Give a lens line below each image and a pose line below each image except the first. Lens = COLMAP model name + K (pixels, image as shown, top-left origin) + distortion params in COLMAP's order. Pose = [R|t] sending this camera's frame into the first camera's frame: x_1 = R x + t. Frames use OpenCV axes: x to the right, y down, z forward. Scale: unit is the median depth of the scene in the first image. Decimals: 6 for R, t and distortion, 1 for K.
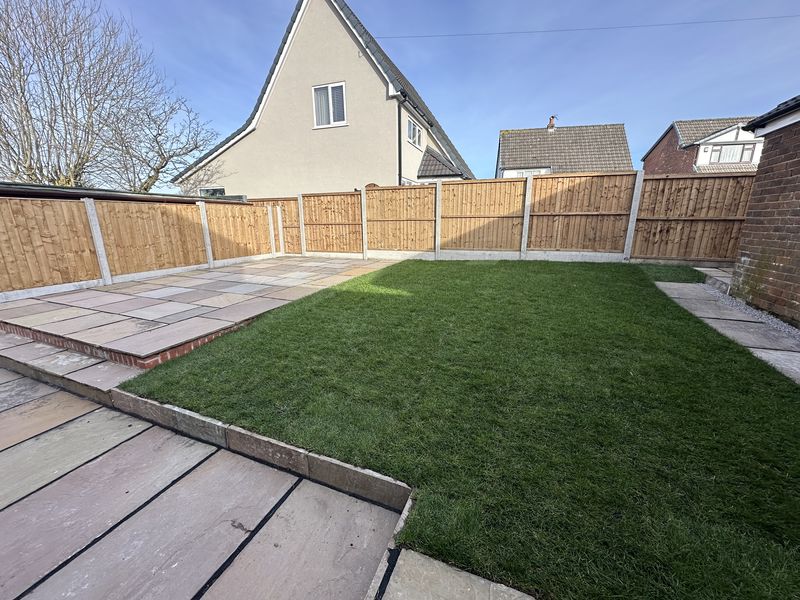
lens RADIAL K [[316.8, 0, 399.2], [0, 316.8, 301.6], [0, 0, 1]] dist [-0.004227, 0.000710]
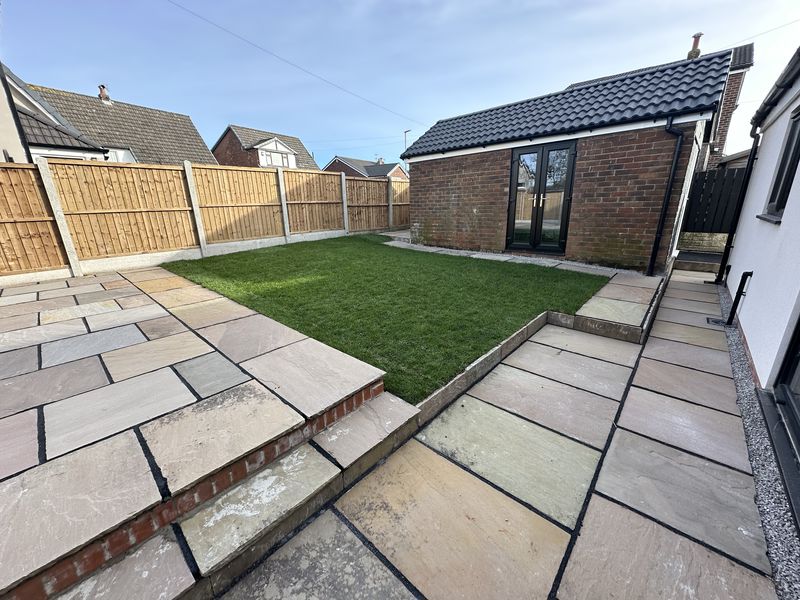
lens RADIAL K [[316.8, 0, 403.8], [0, 316.8, 298.8], [0, 0, 1]] dist [-0.004227, 0.000710]
pose [[0.329840, -0.273287, 0.903615, -0.610344], [0.255391, 0.947321, 0.193282, -0.064323], [-0.908835, 0.167022, 0.382260, 0.252632]]
